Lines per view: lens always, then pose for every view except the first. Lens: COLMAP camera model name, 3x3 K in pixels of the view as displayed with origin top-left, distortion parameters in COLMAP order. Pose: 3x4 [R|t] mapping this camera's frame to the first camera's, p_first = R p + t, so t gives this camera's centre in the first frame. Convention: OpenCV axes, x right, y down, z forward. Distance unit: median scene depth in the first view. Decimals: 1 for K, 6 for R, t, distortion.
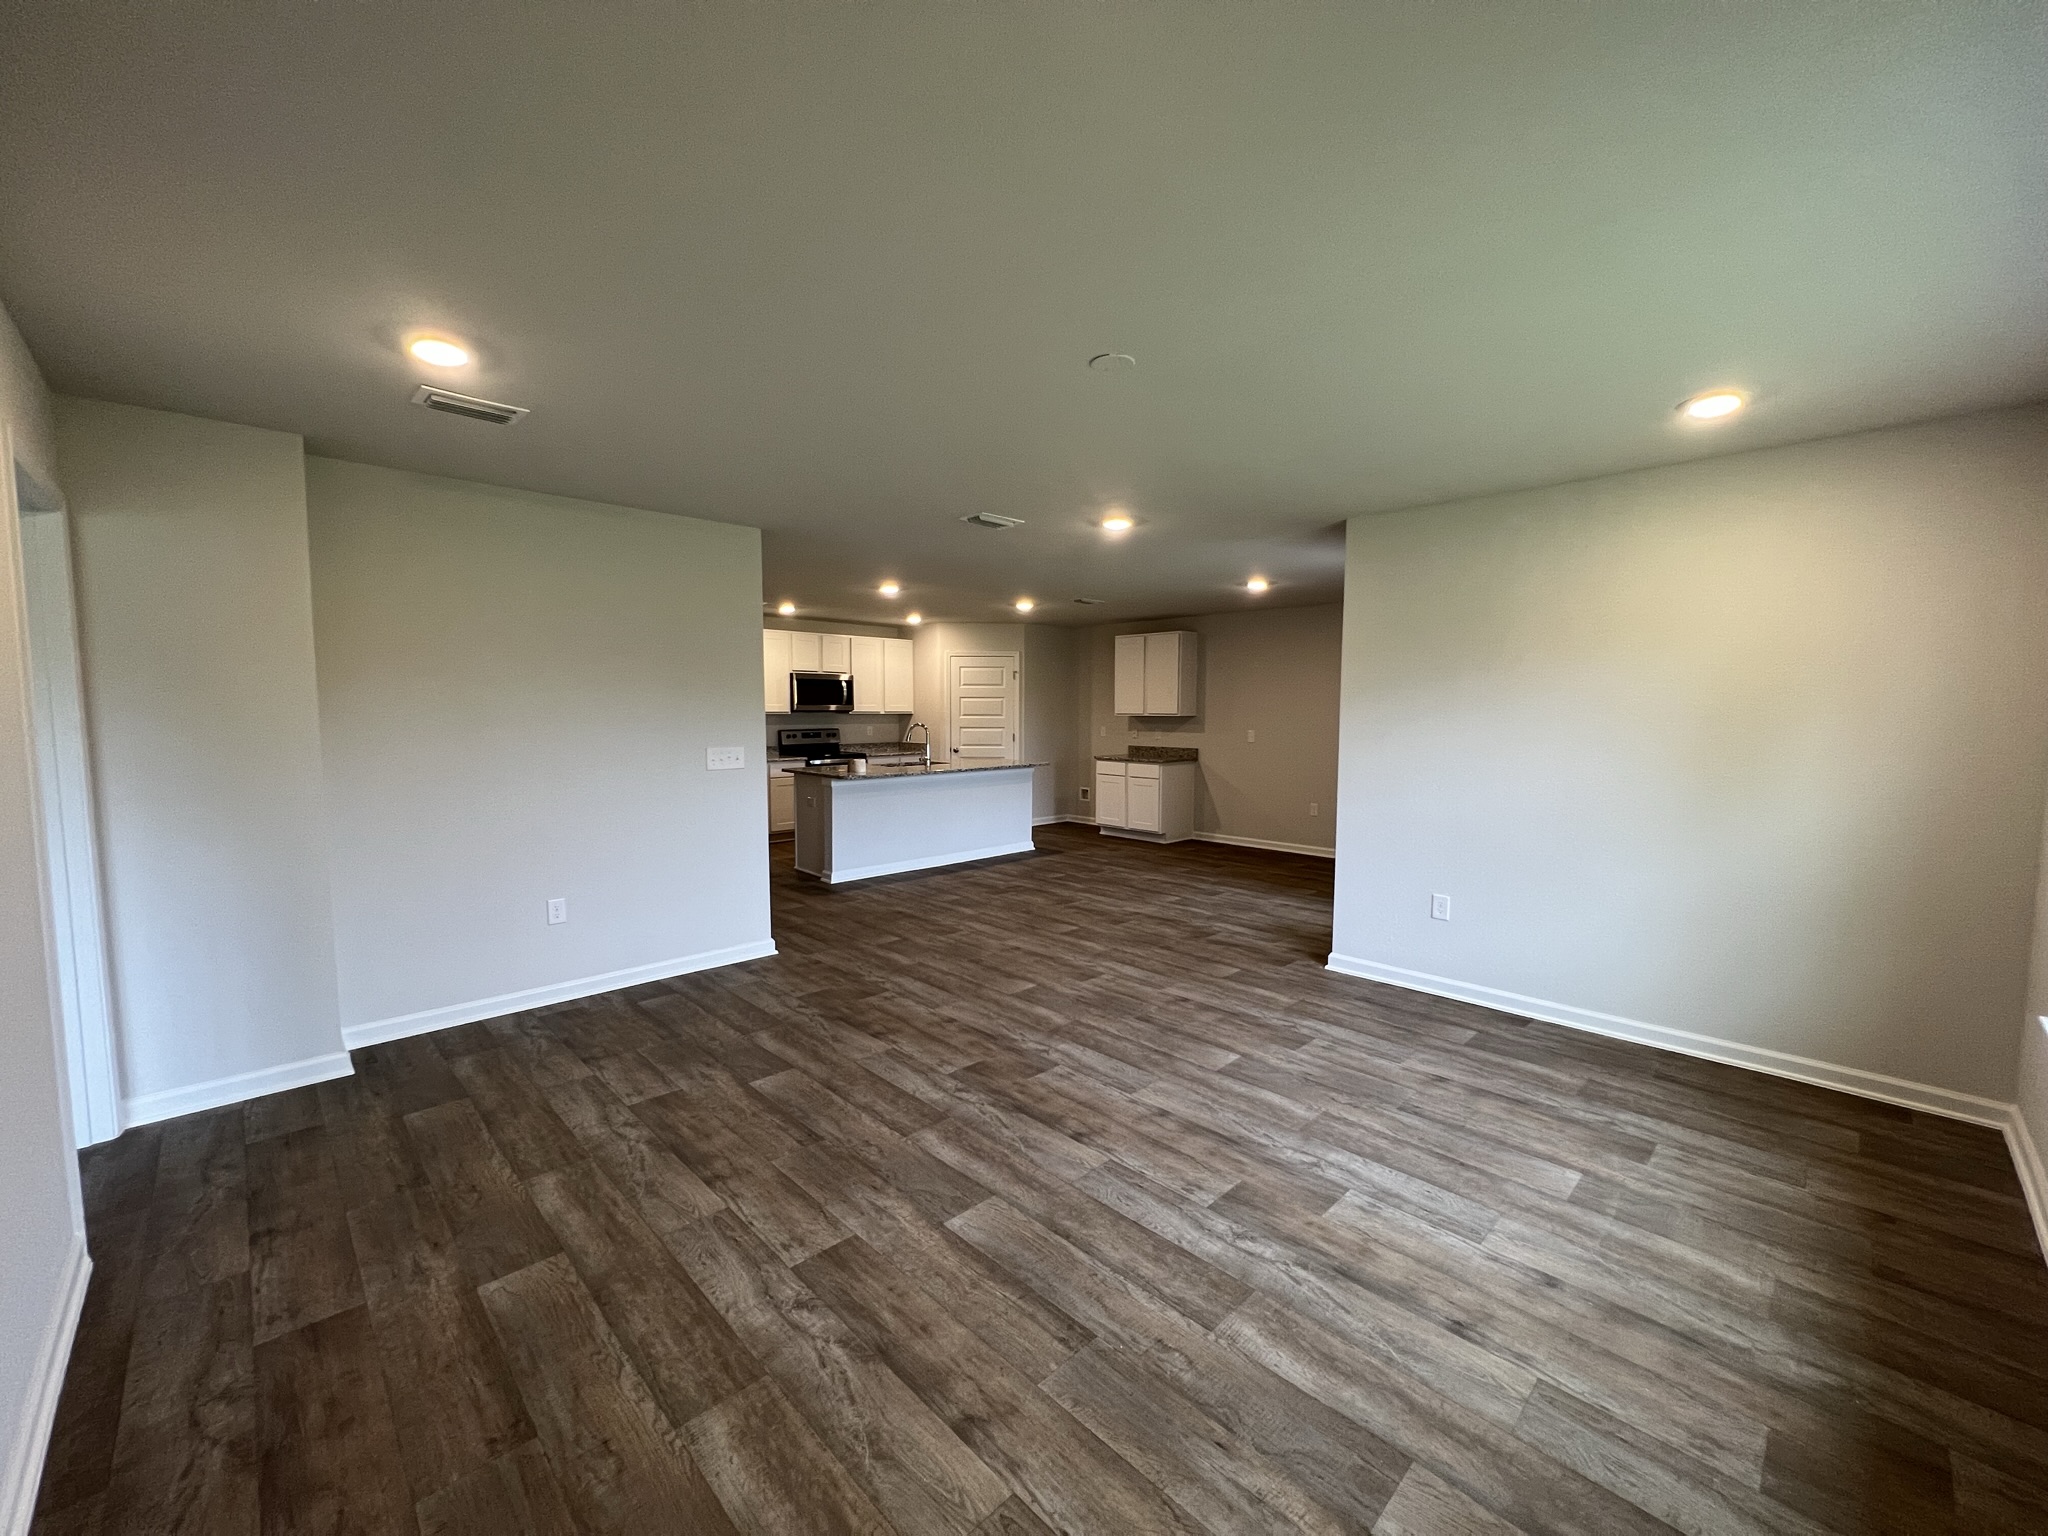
lens RADIAL K [[817.4, 0, 1022.4], [0, 817.4, 777.3], [0, 0, 1]] dist [0.003732, 0.000472]
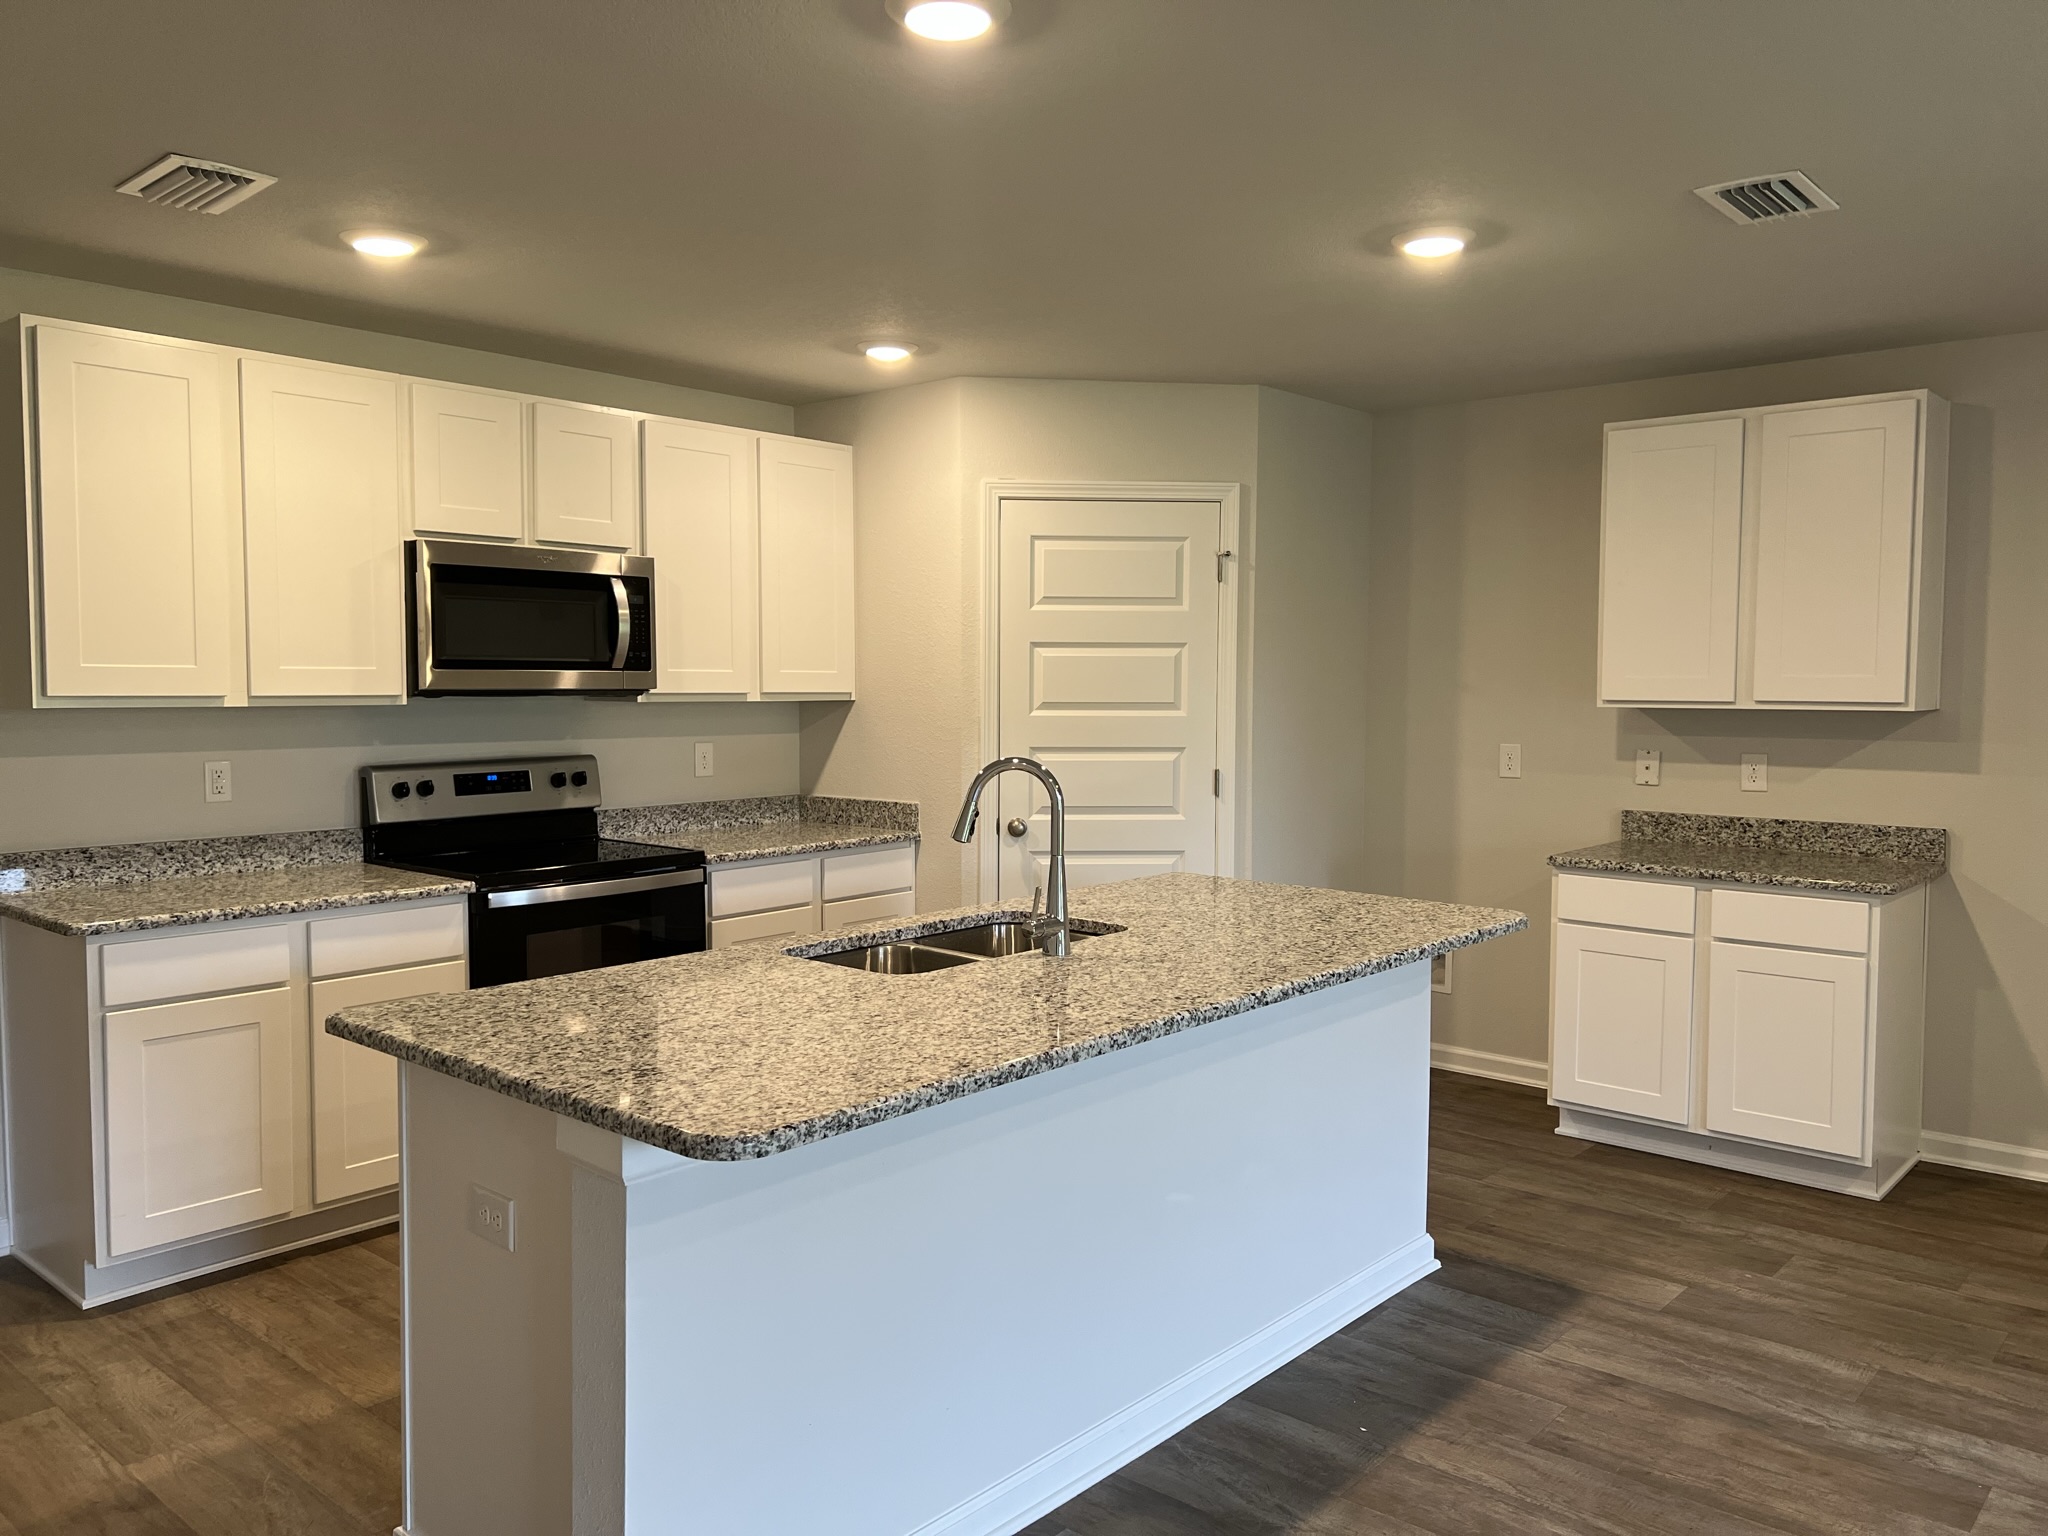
lens RADIAL K [[1517.1, 0, 1035.9], [0, 1517.1, 767.3], [0, 0, 1]] dist [0.047760, -0.057368]
pose [[0.995998, -0.004334, 0.089269, -0.127199], [0.006636, 0.999653, -0.025509, -0.043109], [-0.089128, 0.025999, 0.995681, 0.494900]]
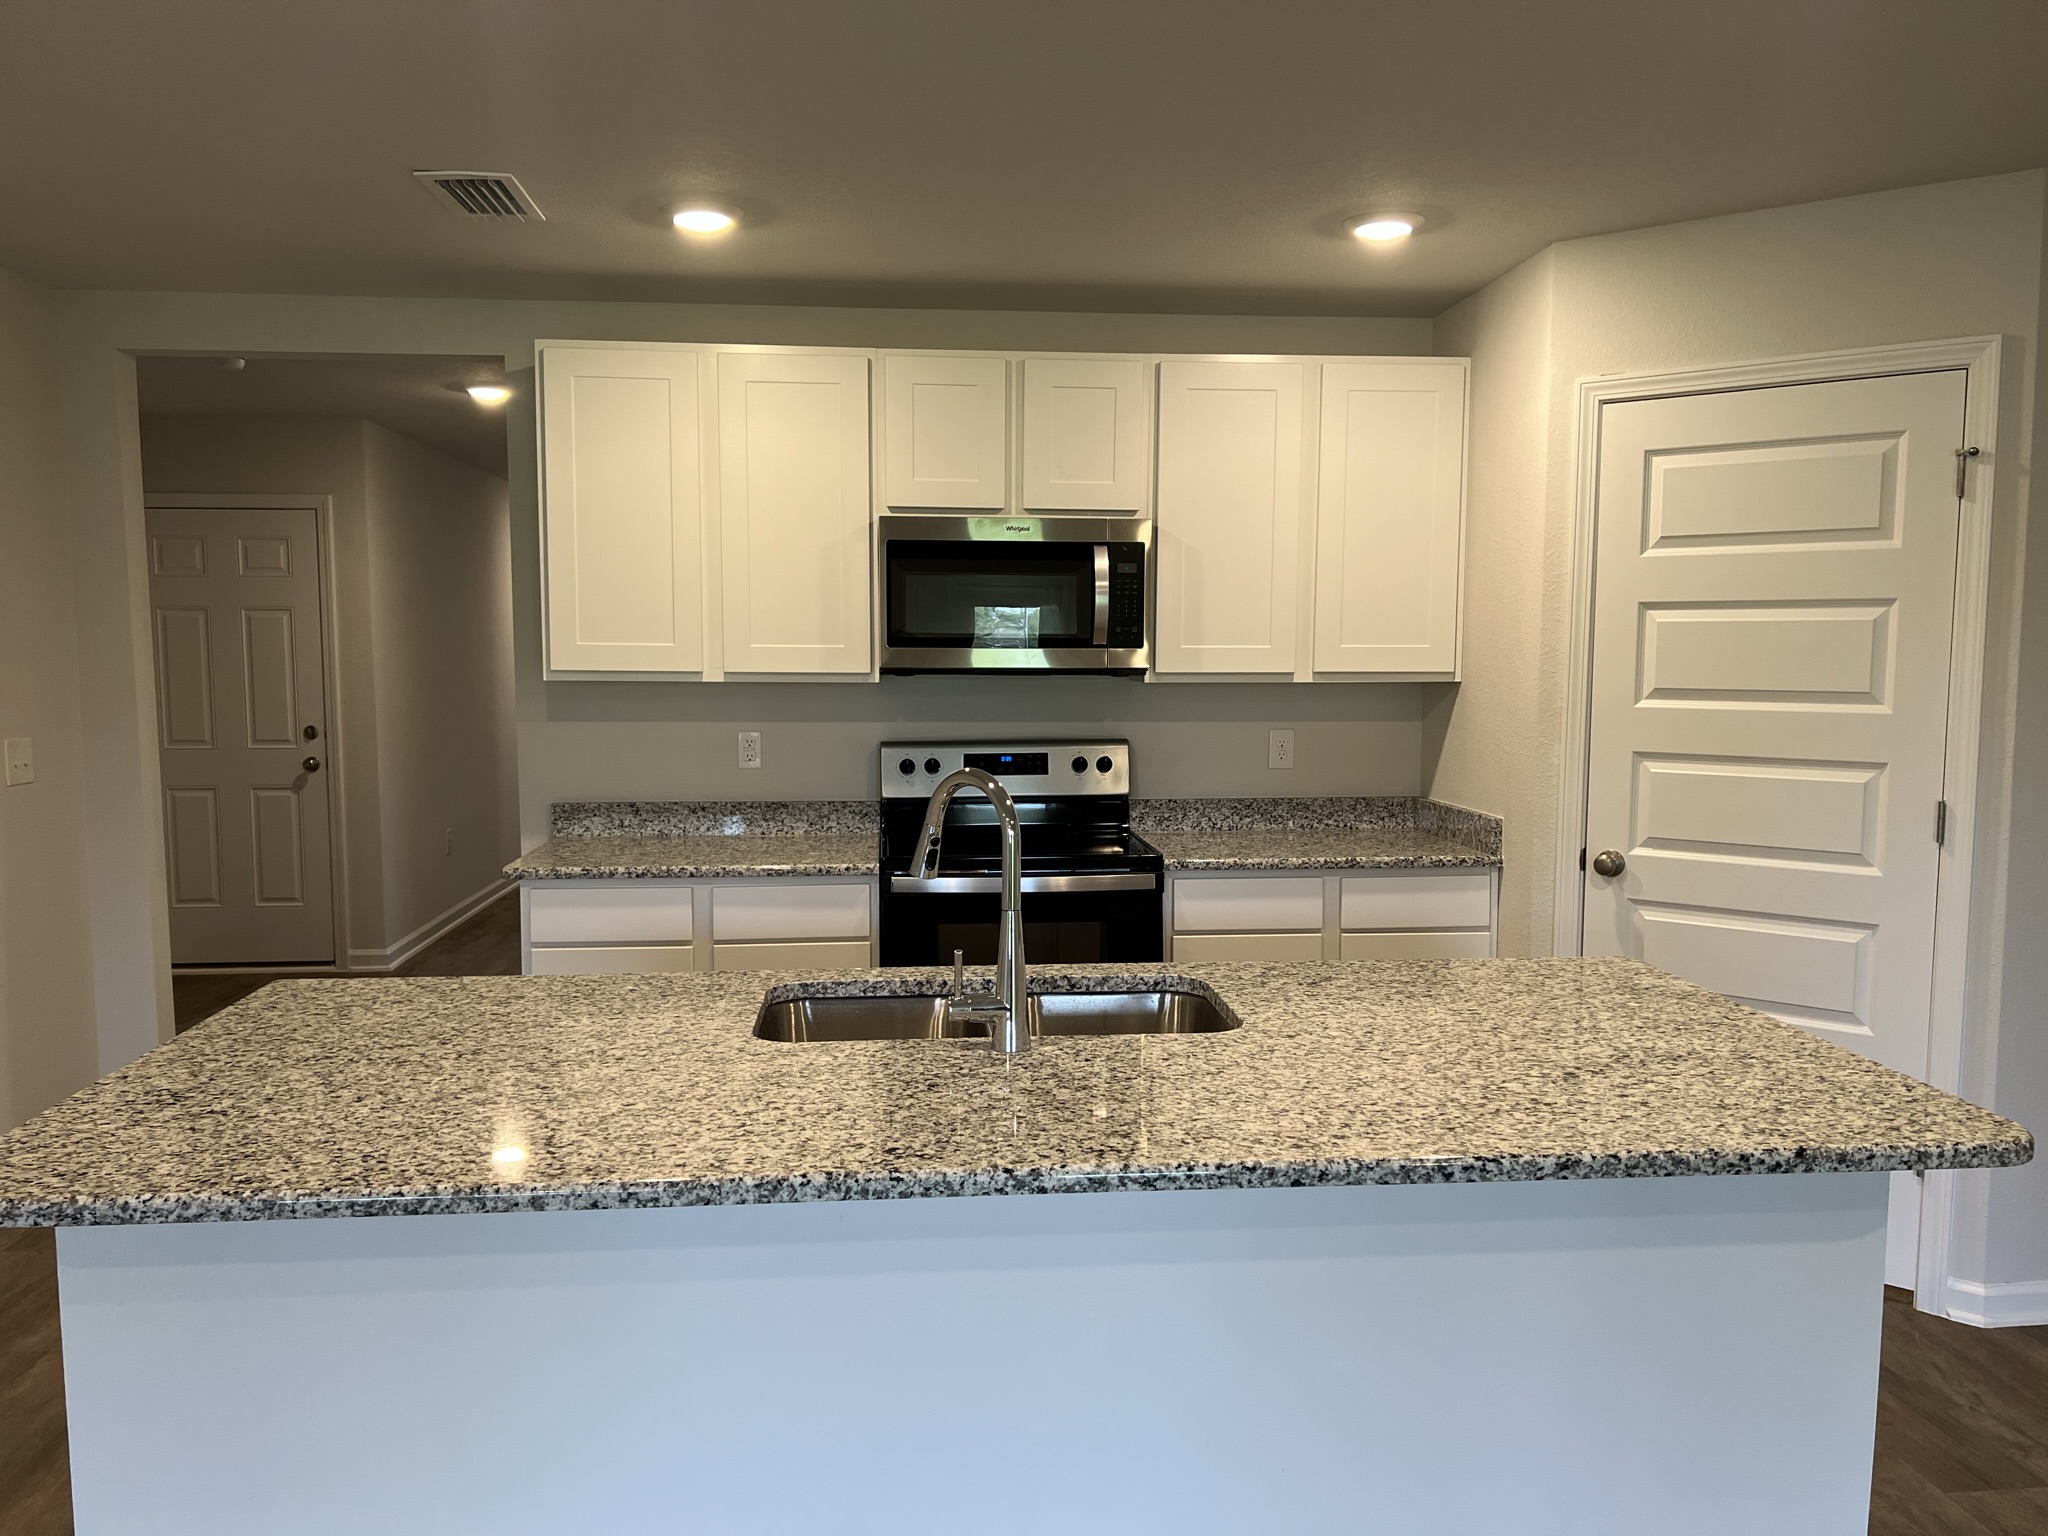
lens RADIAL K [[1517.1, 0, 1015.8], [0, 1517.1, 777.2], [0, 0, 1]] dist [0.047760, -0.057368]
pose [[0.775325, 0.052237, -0.629398, 0.045075], [-0.054344, 0.998395, 0.015919, -0.055564], [0.629220, 0.021862, 0.776920, 0.637909]]
